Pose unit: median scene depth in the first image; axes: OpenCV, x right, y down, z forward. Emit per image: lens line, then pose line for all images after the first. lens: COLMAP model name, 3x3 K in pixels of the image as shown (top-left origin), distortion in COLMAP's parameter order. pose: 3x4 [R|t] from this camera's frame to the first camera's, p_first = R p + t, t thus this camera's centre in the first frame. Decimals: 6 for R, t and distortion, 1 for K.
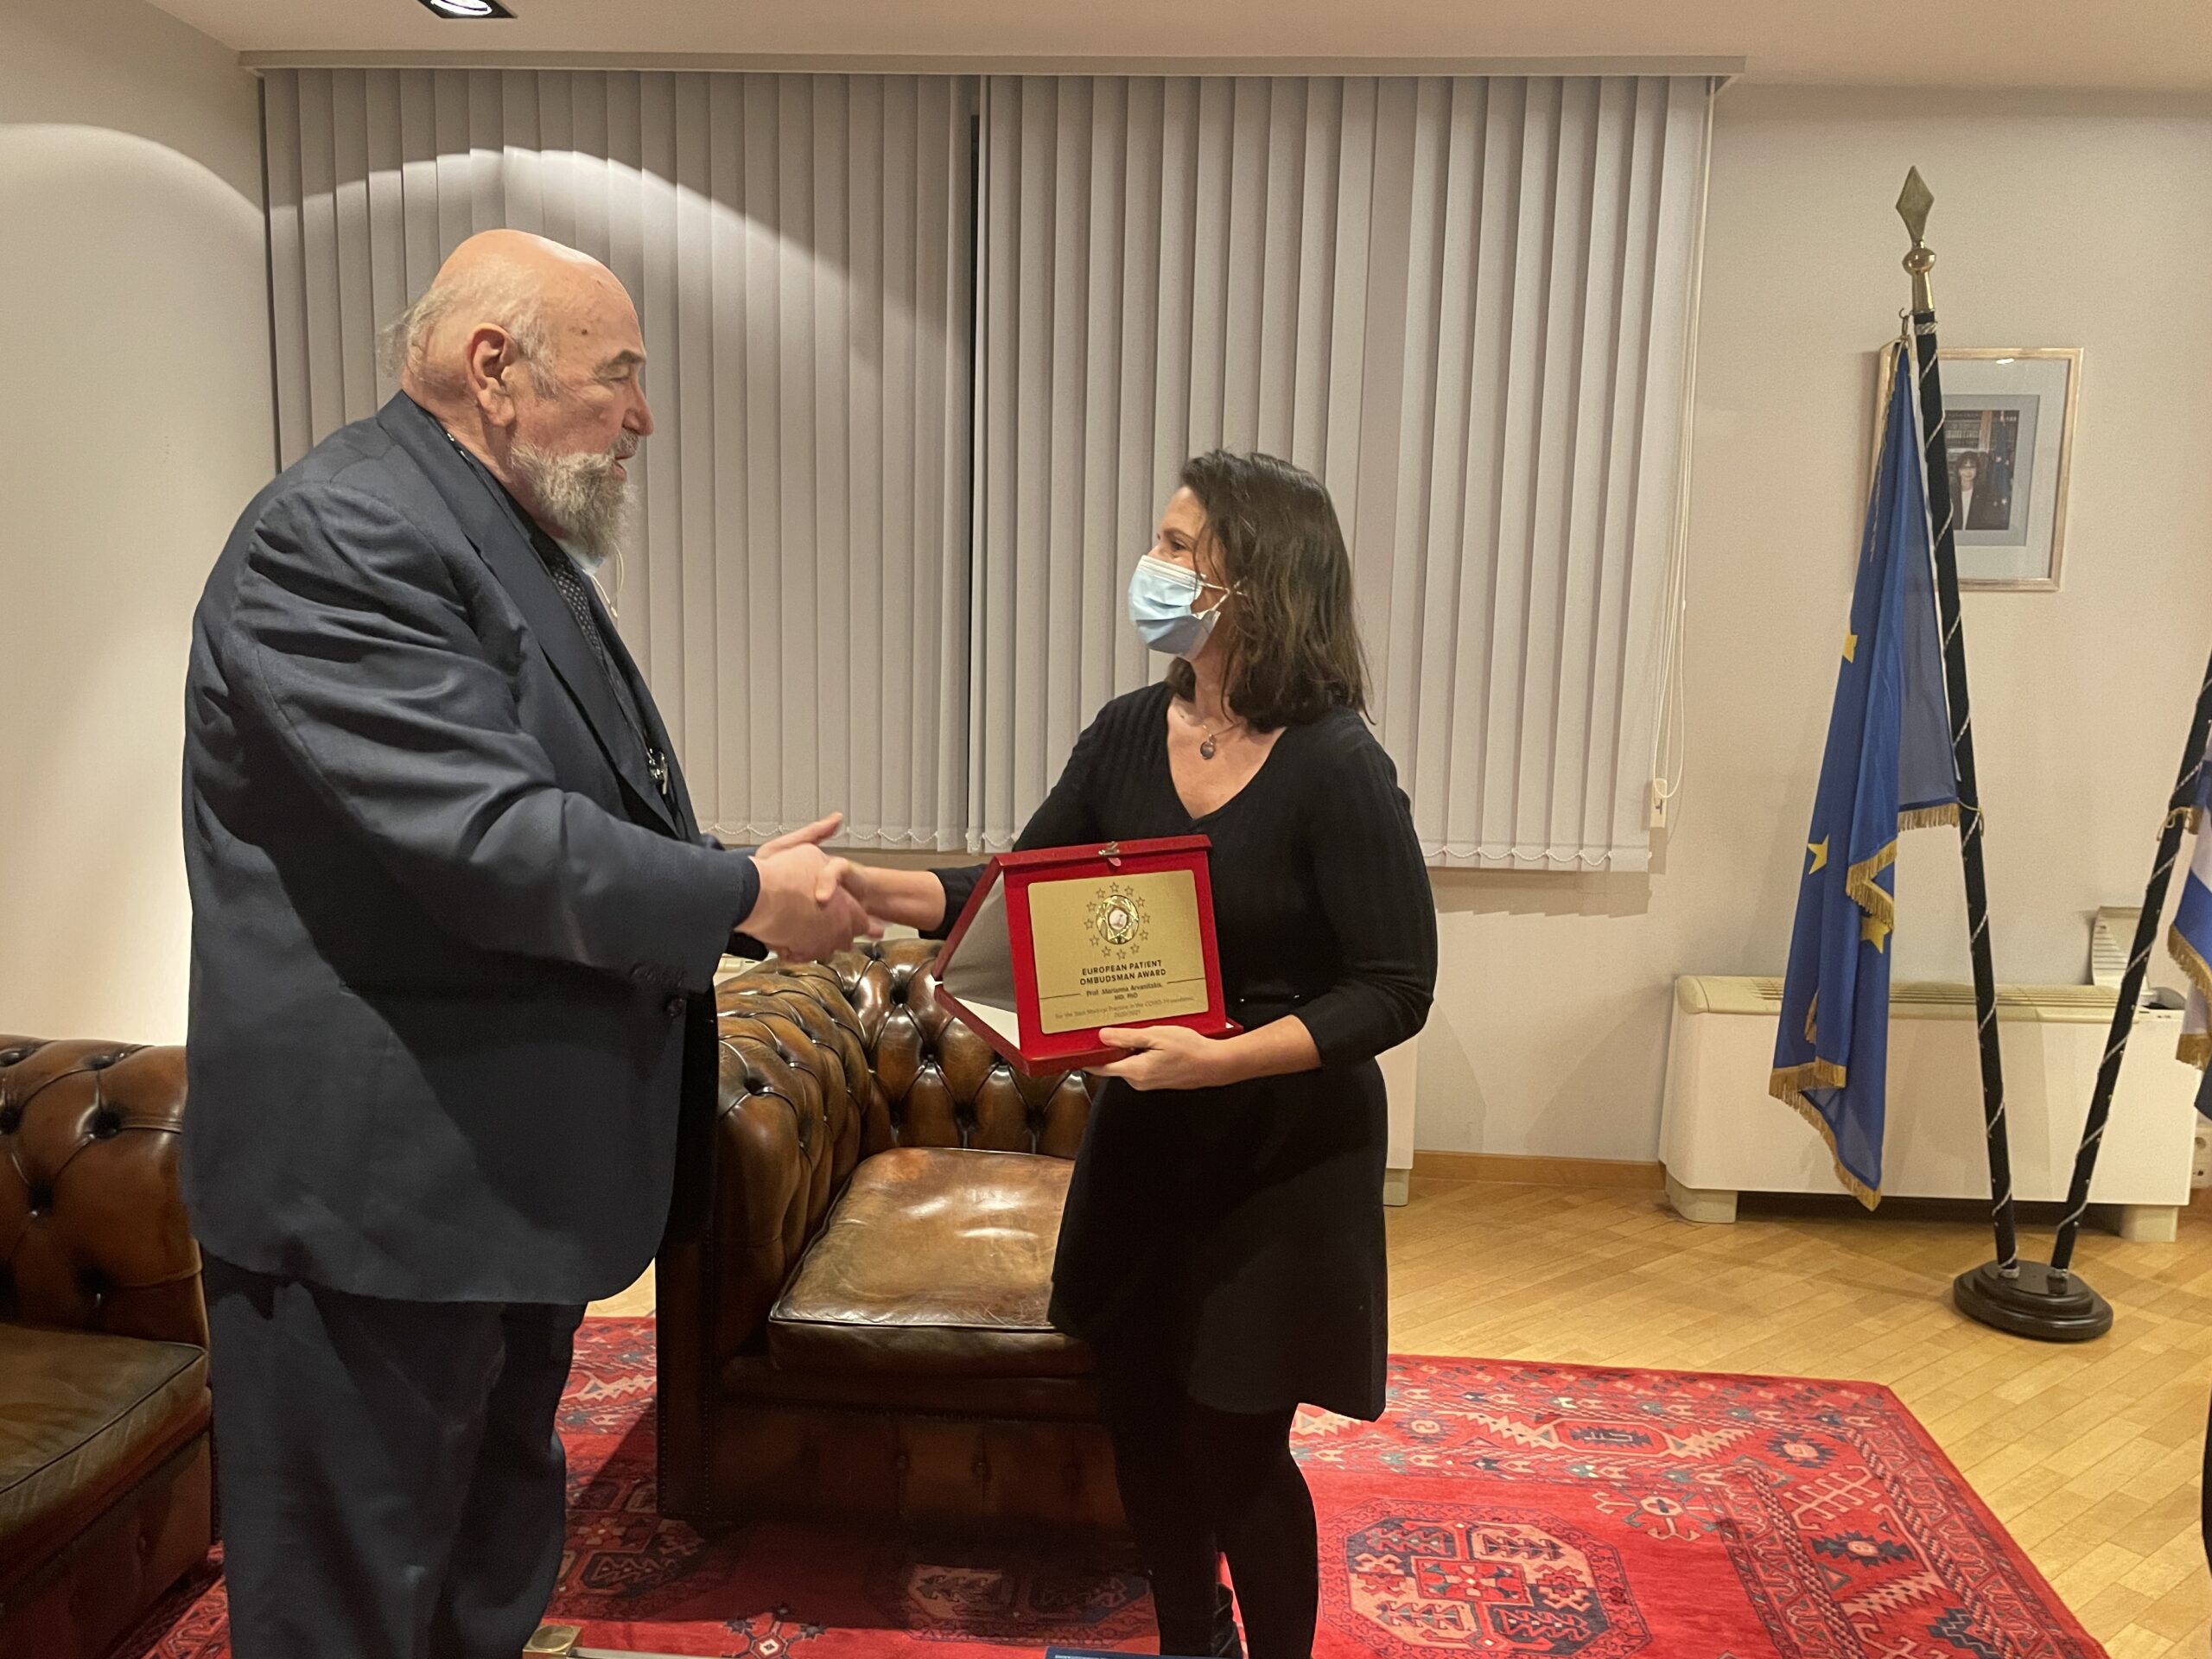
lens RADIAL K [[1646.2, 0, 1107.5], [0, 1646.2, 825.2], [0, 0, 1]] dist [0.078529, -0.099687]
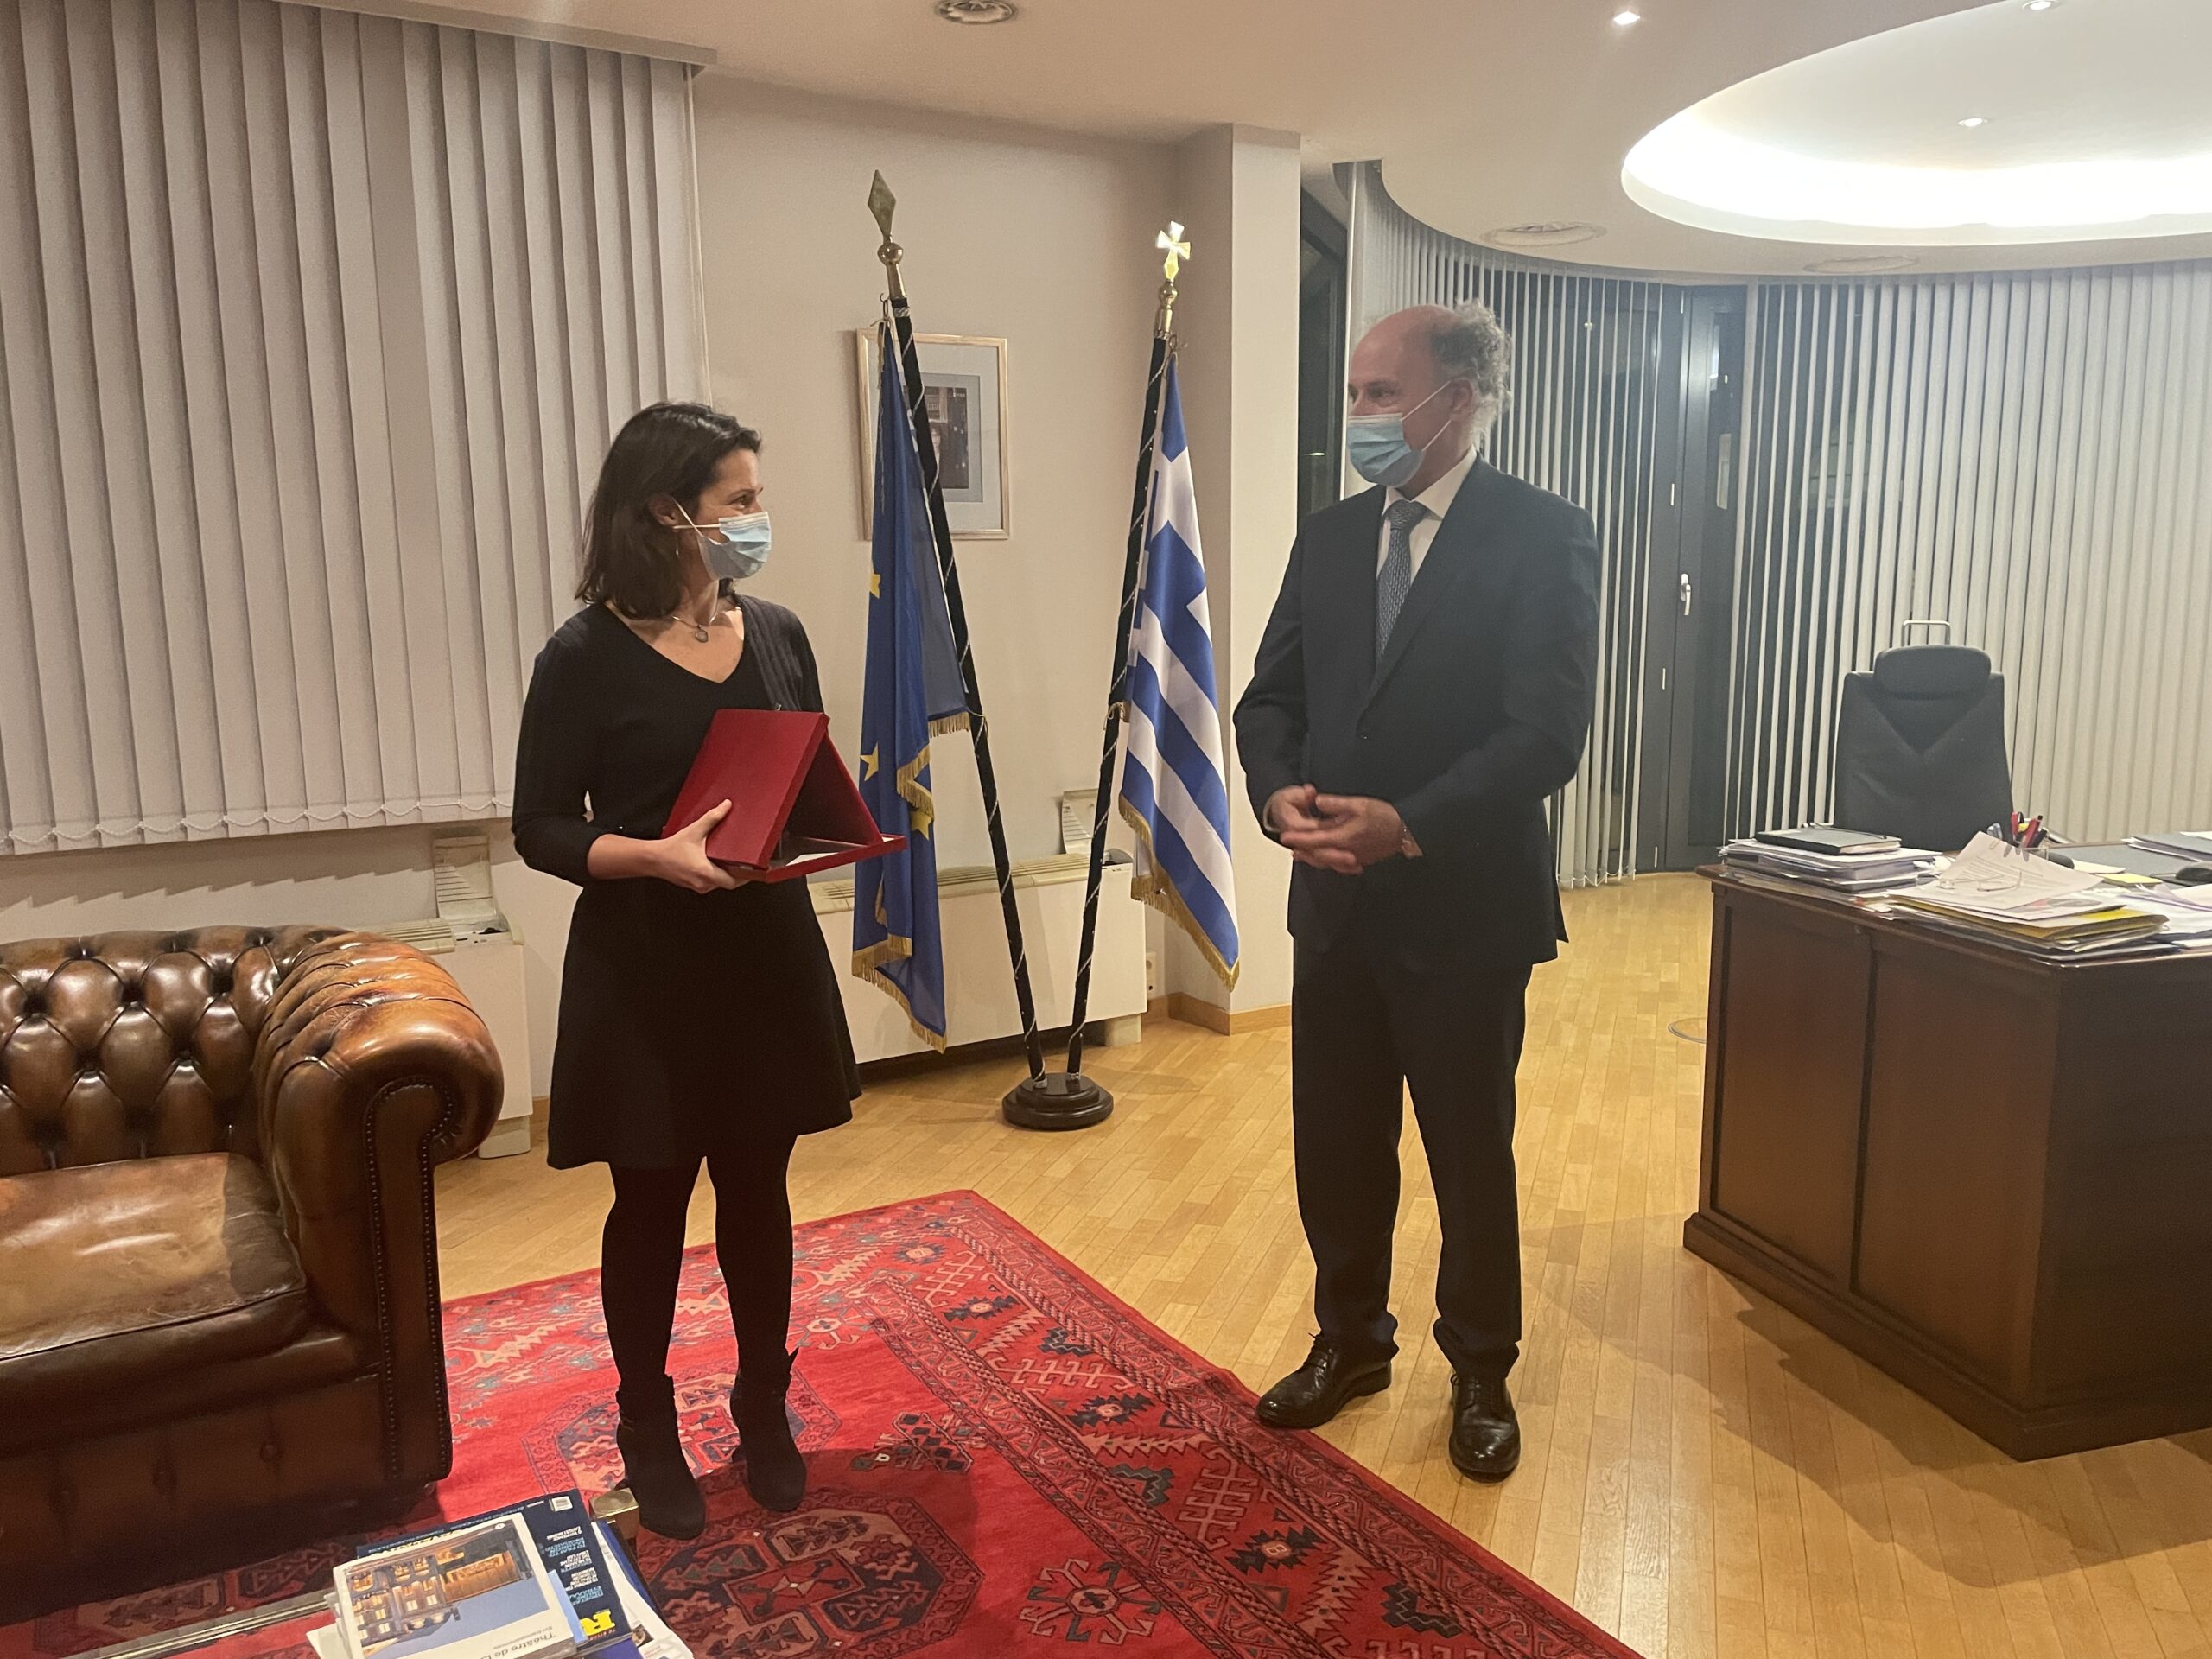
lens RADIAL K [[1646.2, 0, 1108.3], [0, 1646.2, 845.8], [0, 0, 1]] dist [0.078529, -0.099687]
pose [[0.823947, -0.117697, 0.554310, -0.084863], [0.102693, 0.993009, 0.058199, 0.024758], [-0.557285, 0.008970, 0.830273, -0.056060]]
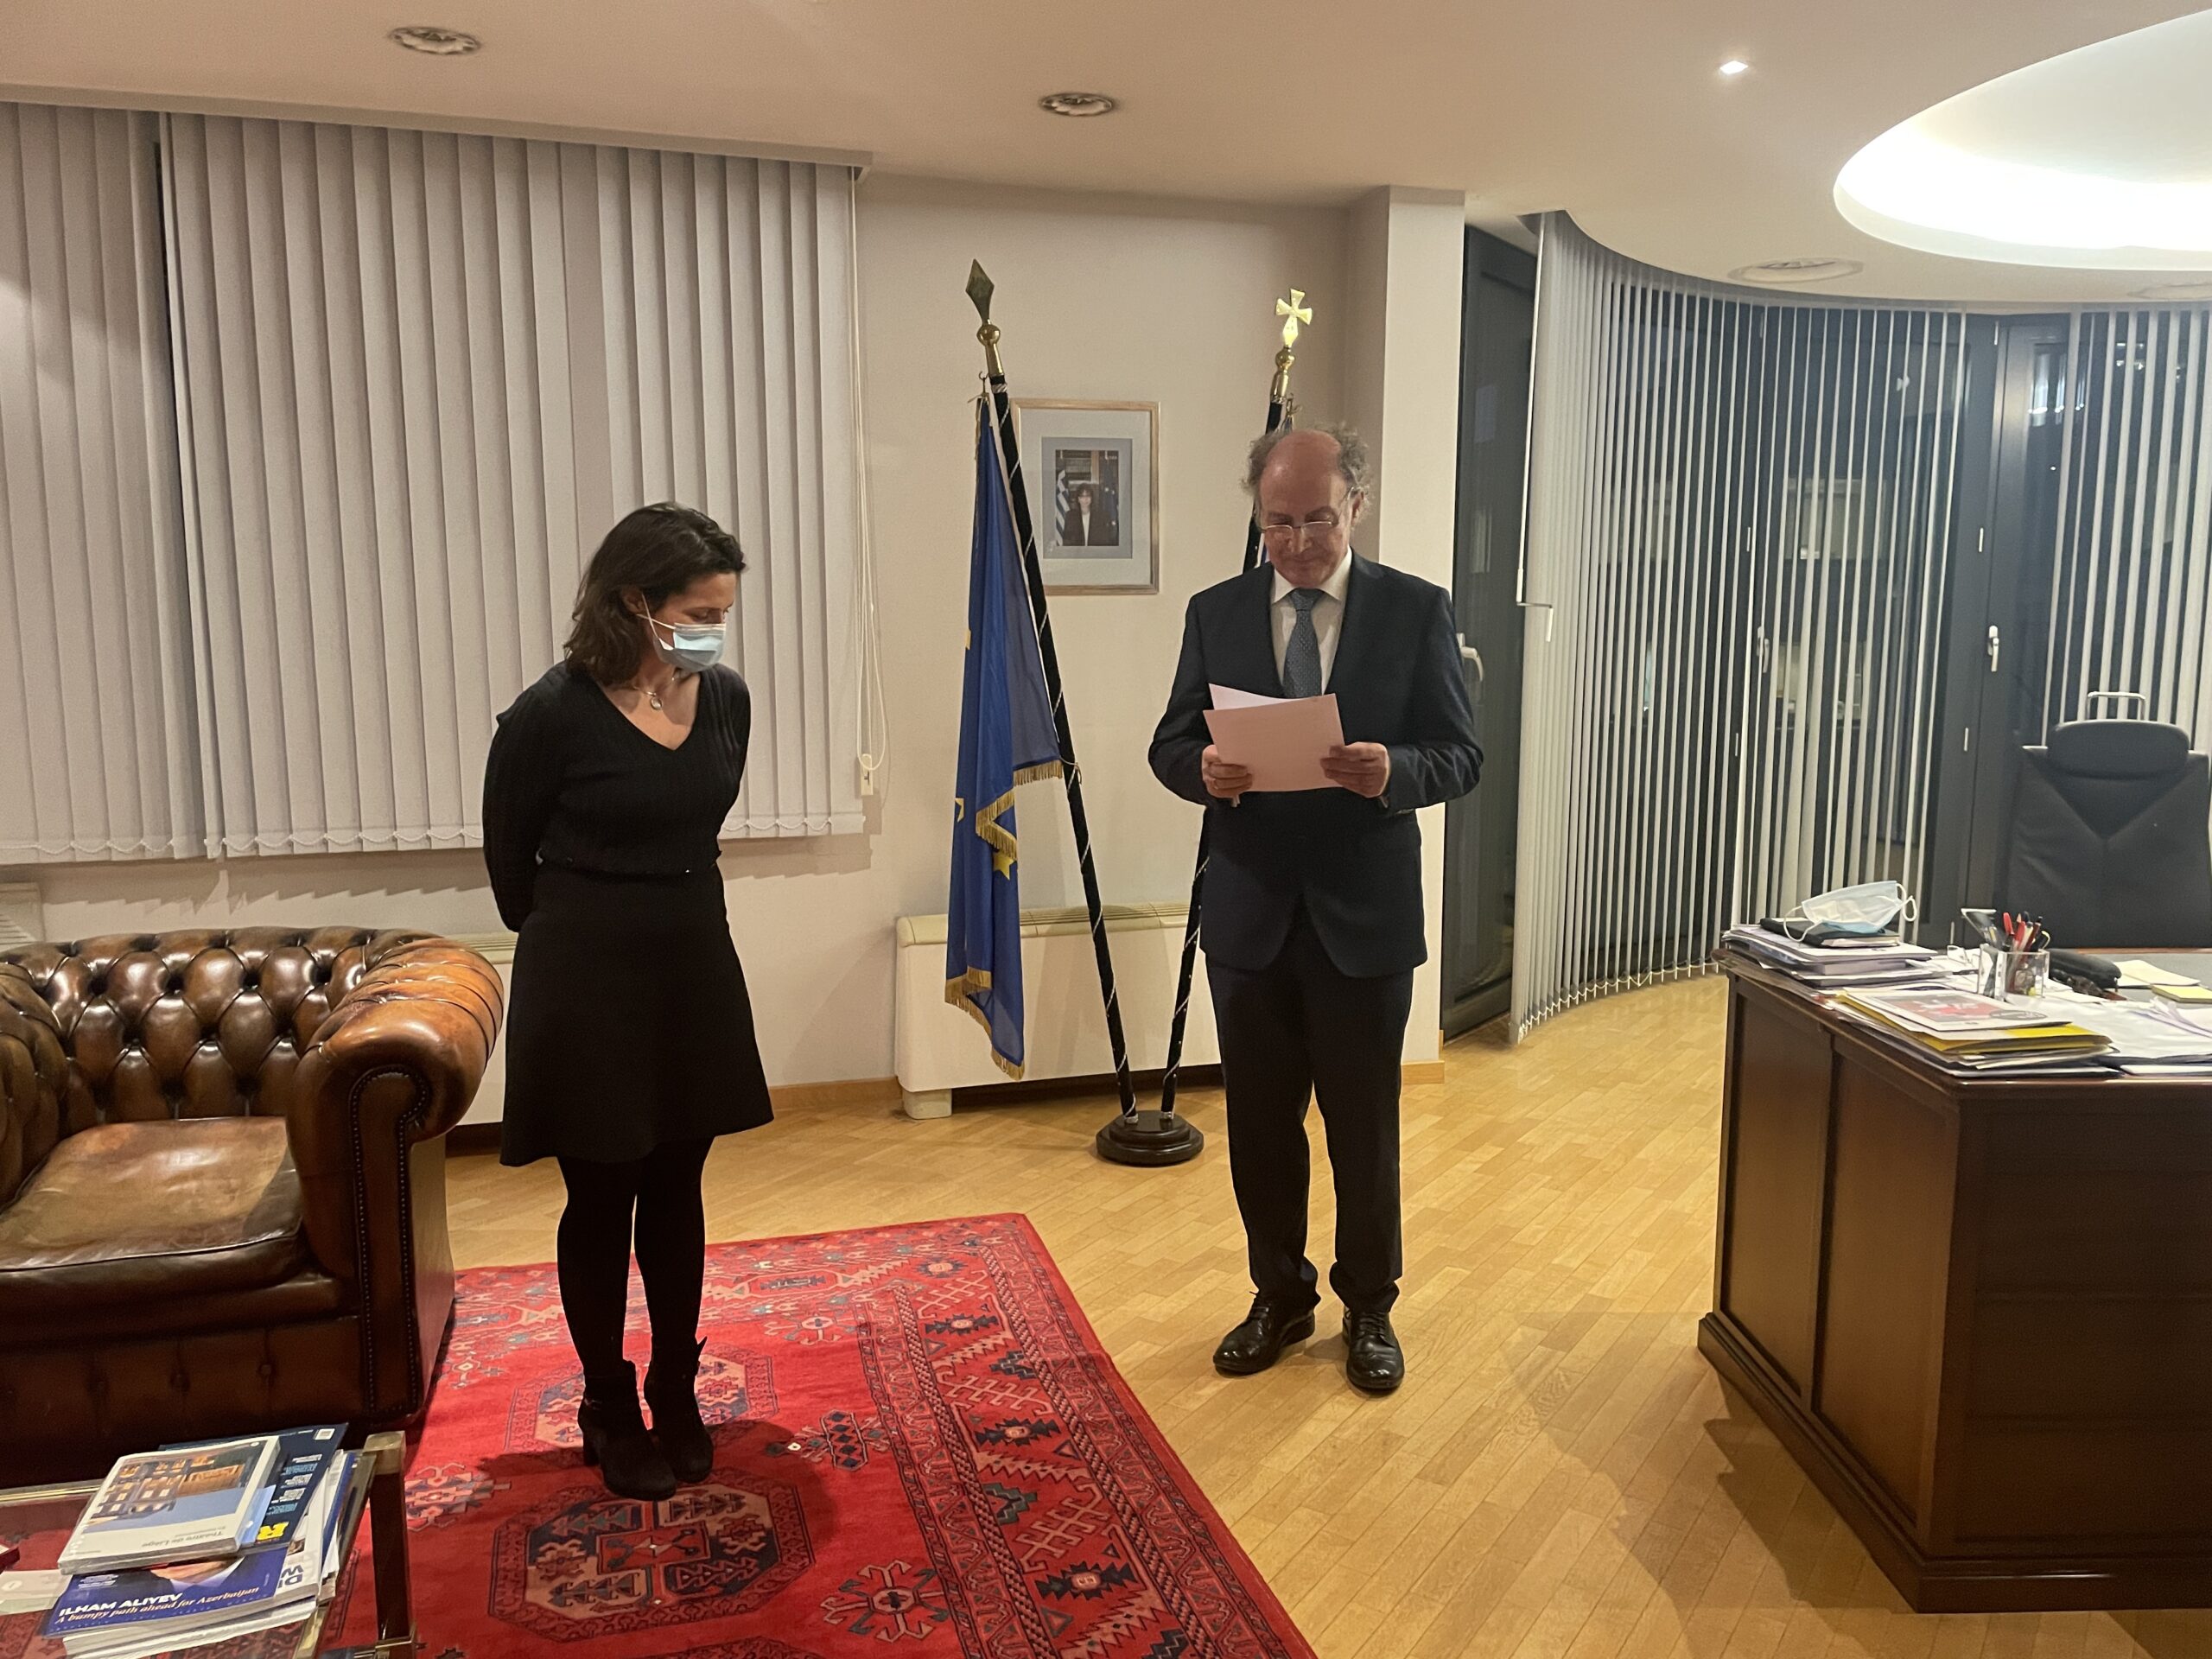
lens RADIAL K [[1646.2, 0, 1129.8], [0, 1646.2, 845.0], [0, 0, 1]] dist [0.078529, -0.099687]
pose [[0.938219, -0.068403, 0.339214, 0.123243], [0.065321, 0.997653, 0.020511, 0.029660], [-0.339821, 0.002914, 0.940486, -0.212639]]
